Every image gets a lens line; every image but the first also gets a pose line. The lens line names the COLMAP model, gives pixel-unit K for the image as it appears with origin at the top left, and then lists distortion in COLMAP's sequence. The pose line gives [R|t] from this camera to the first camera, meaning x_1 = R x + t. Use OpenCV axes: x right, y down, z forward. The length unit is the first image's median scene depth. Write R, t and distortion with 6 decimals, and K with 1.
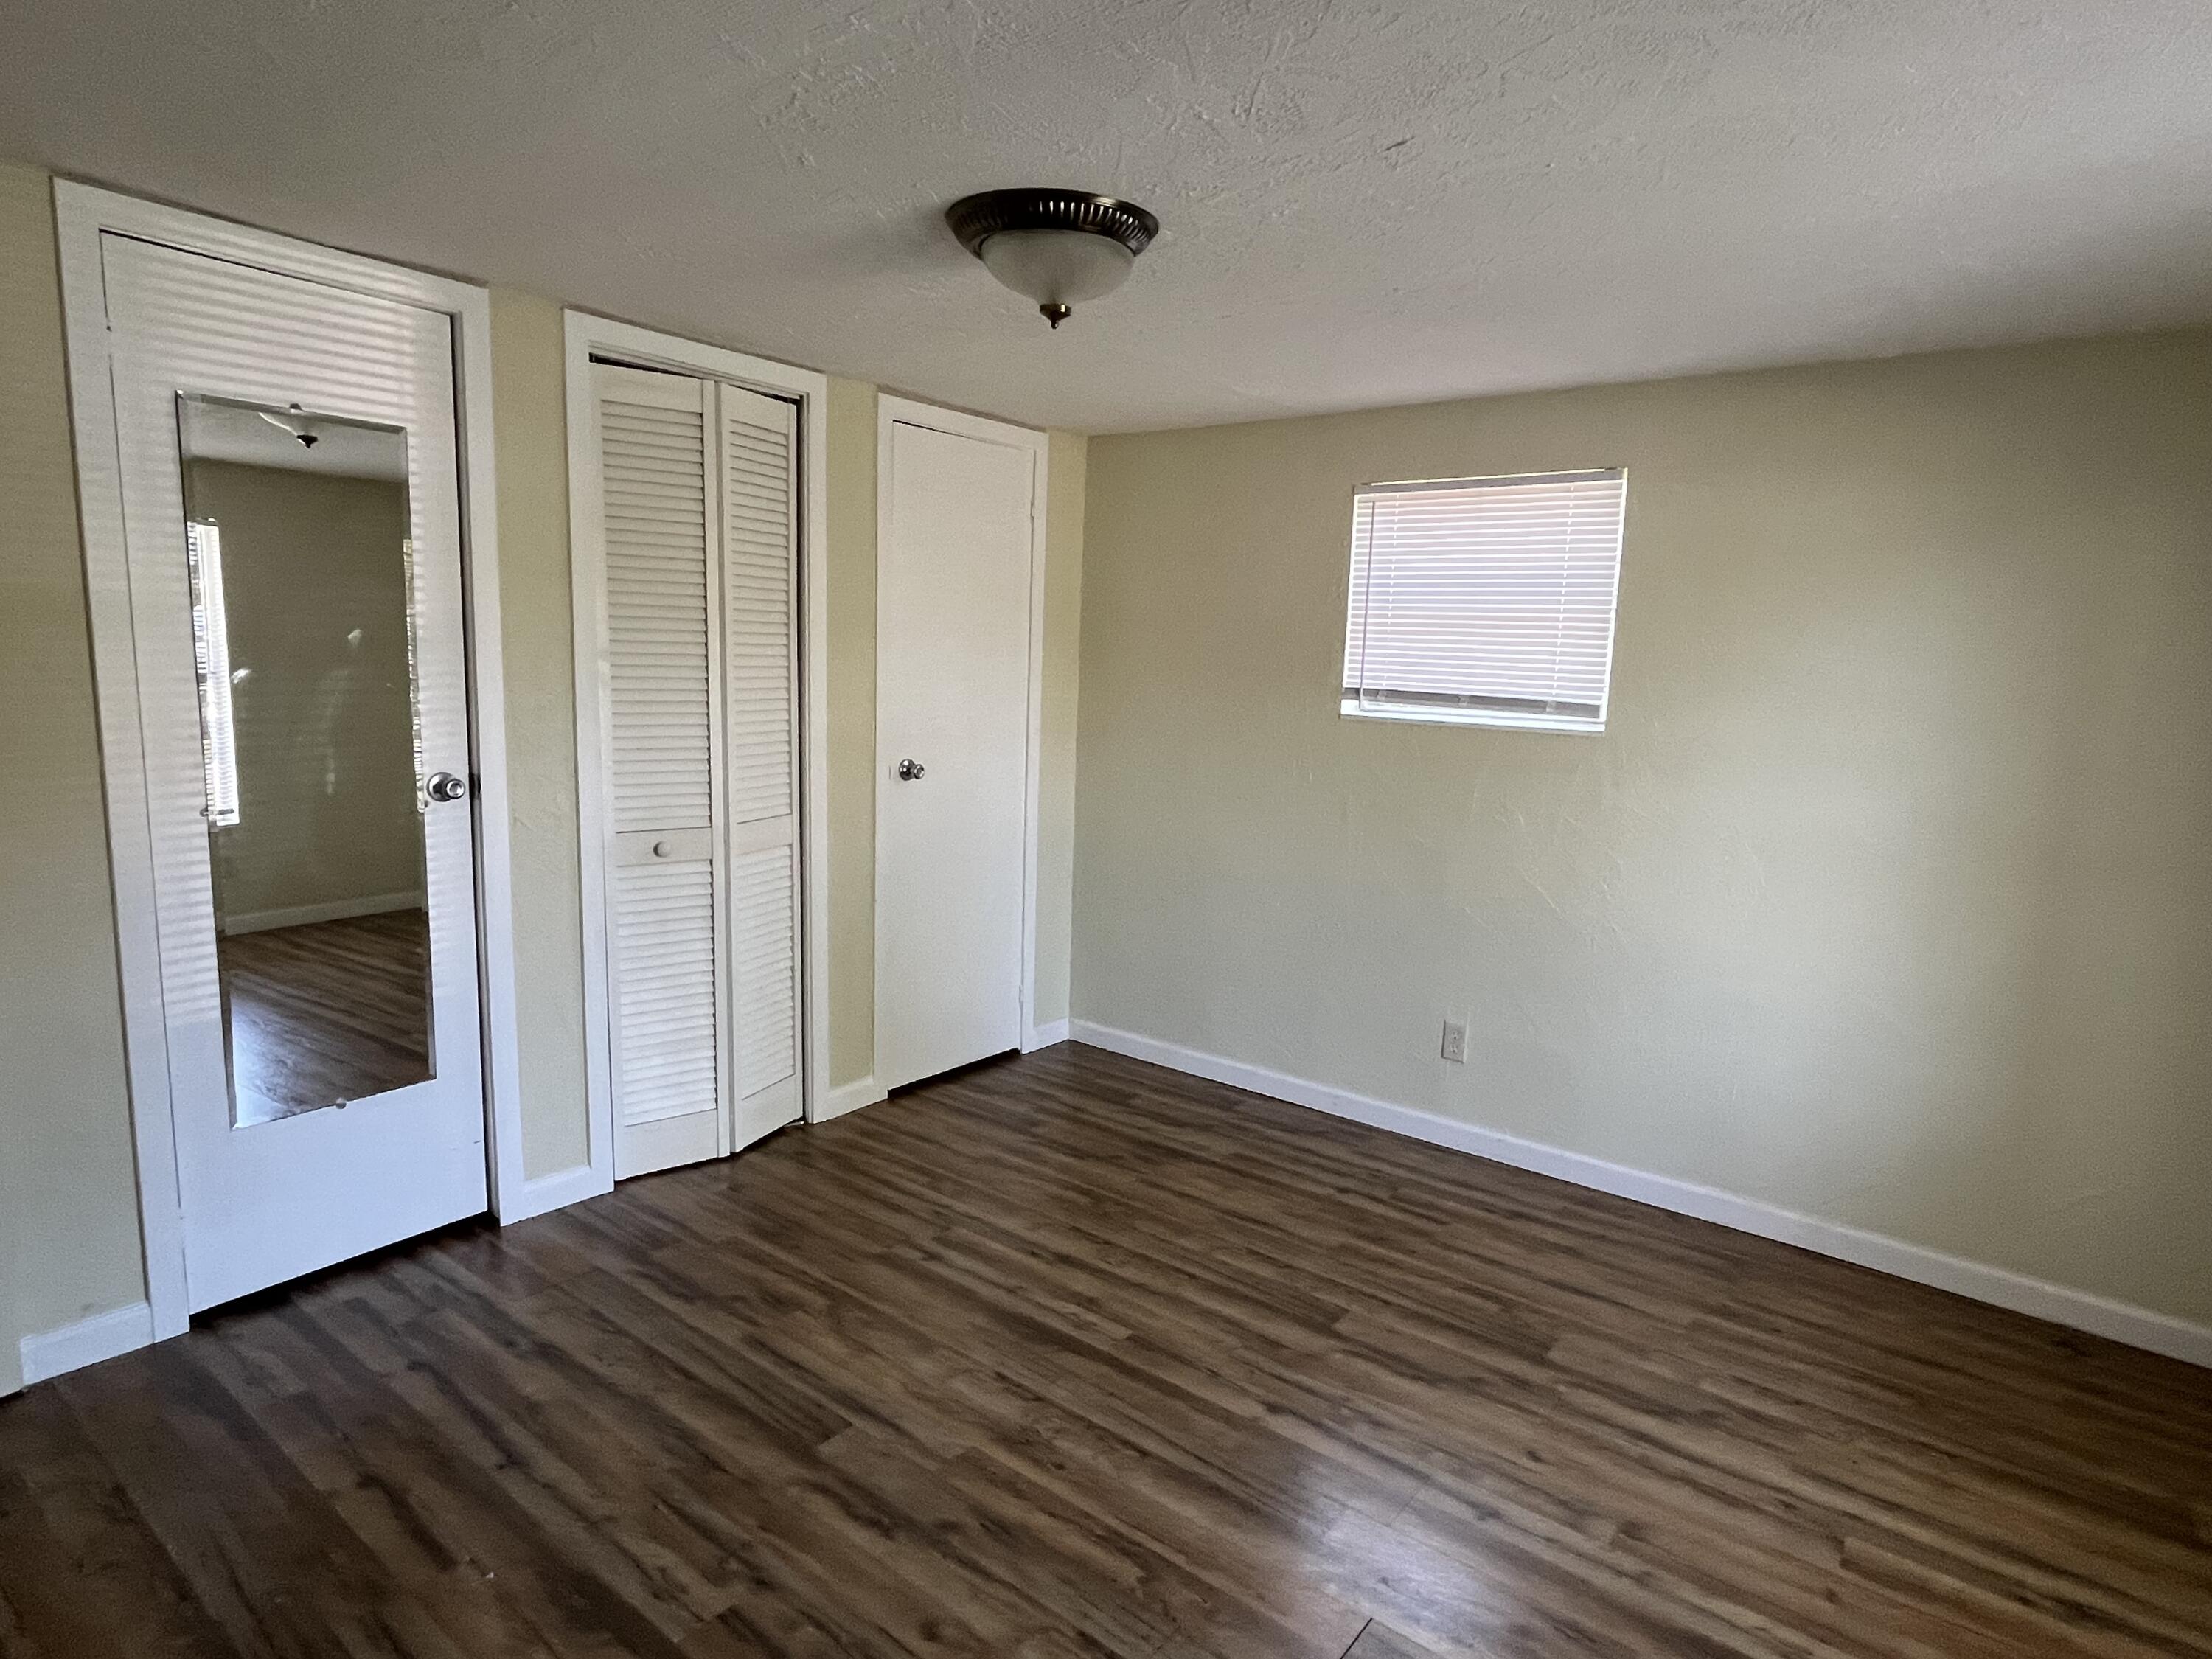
lens RADIAL K [[1225.6, 0, 1109.3], [0, 1225.6, 829.1], [0, 0, 1]] dist [-0.004700, 0.001340]
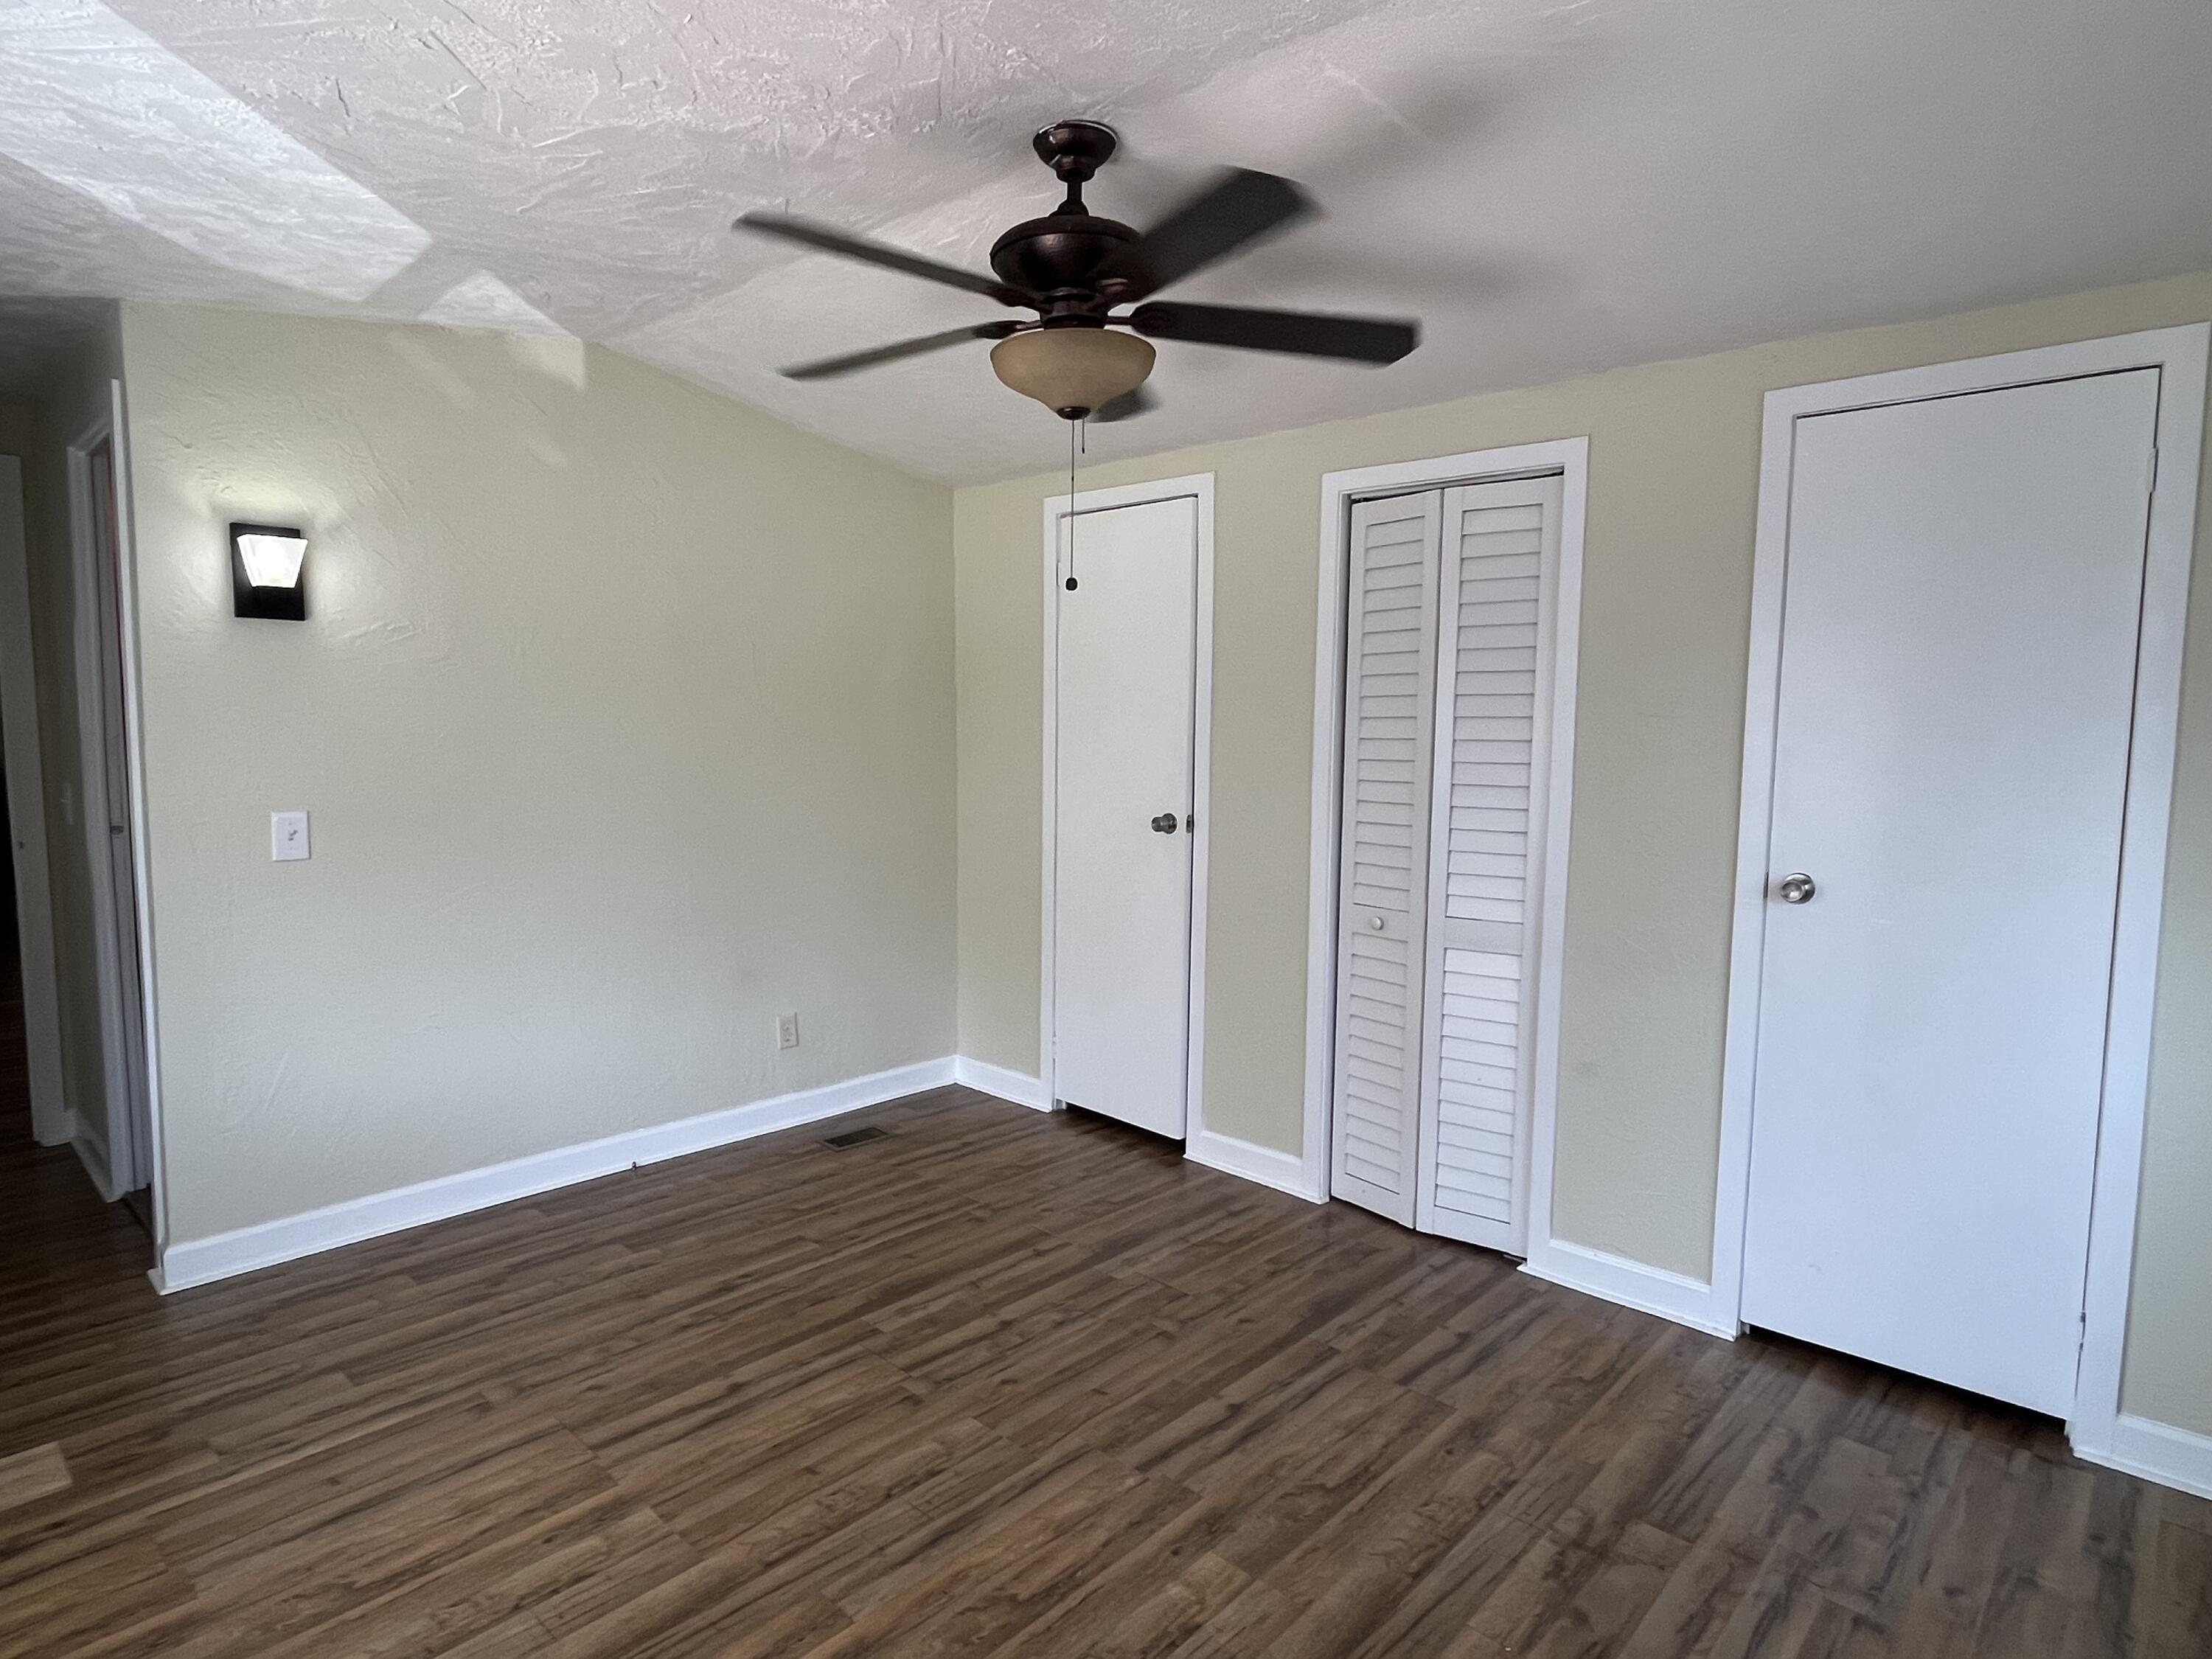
lens RADIAL K [[1225.6, 0, 1105.3], [0, 1225.6, 827.7], [0, 0, 1]] dist [-0.004700, 0.001340]
pose [[-0.079765, 0.059523, -0.995035, 1.291991], [-0.141629, 0.987412, 0.070420, -0.191034], [0.986701, 0.146543, -0.070330, 1.411497]]
